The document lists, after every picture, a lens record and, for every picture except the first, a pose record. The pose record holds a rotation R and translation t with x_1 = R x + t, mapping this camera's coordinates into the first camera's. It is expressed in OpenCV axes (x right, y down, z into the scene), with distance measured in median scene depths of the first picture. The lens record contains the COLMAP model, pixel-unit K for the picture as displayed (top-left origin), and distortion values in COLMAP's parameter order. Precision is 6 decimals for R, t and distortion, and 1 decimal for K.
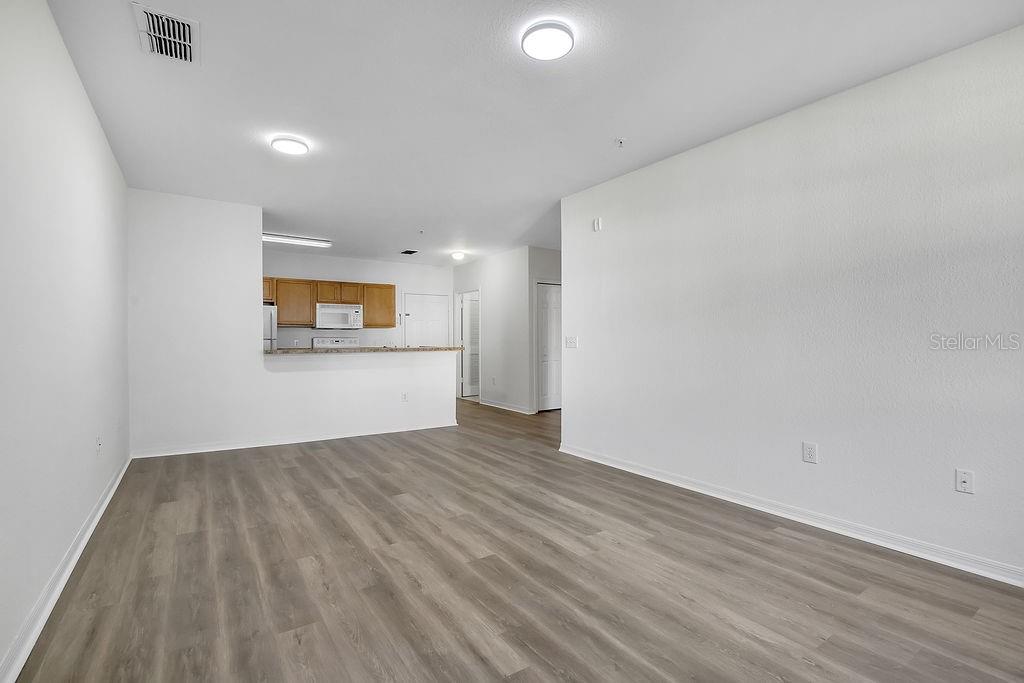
lens RADIAL K [[472.4, 0, 501.4], [0, 472.4, 337.4], [0, 0, 1]] dist [0.003660, 0.000661]
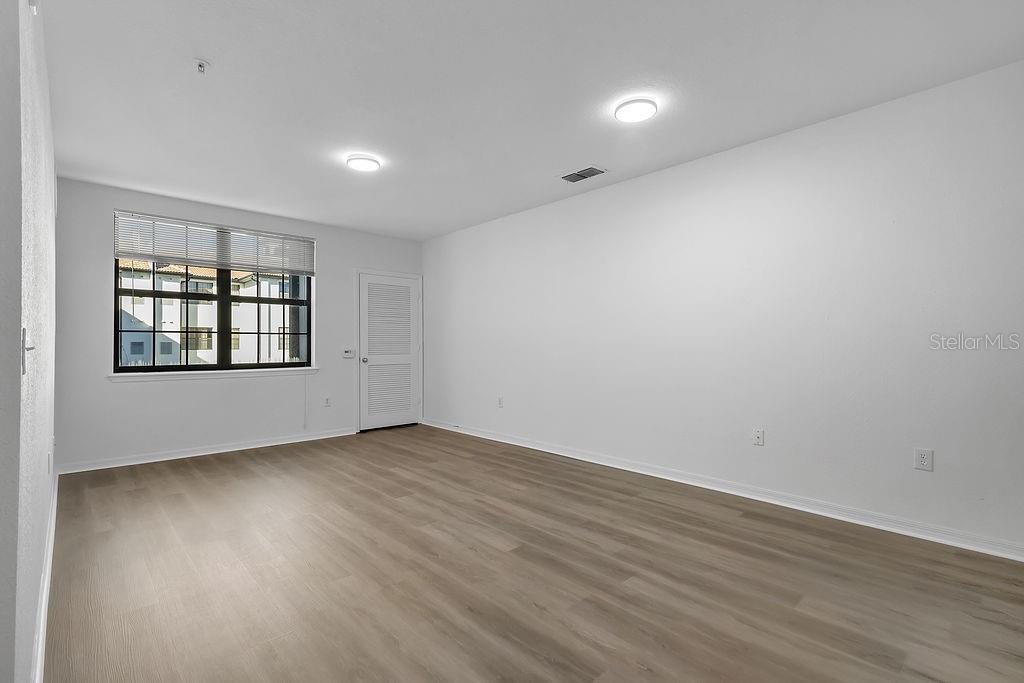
lens RADIAL K [[472.4, 0, 493.4], [0, 472.4, 347.2], [0, 0, 1]] dist [0.003660, 0.000661]
pose [[-0.991061, 0.004929, -0.133318, -0.100032], [0.004424, 0.999982, 0.004081, 0.012198], [0.133335, 0.003455, -0.991065, 2.056931]]
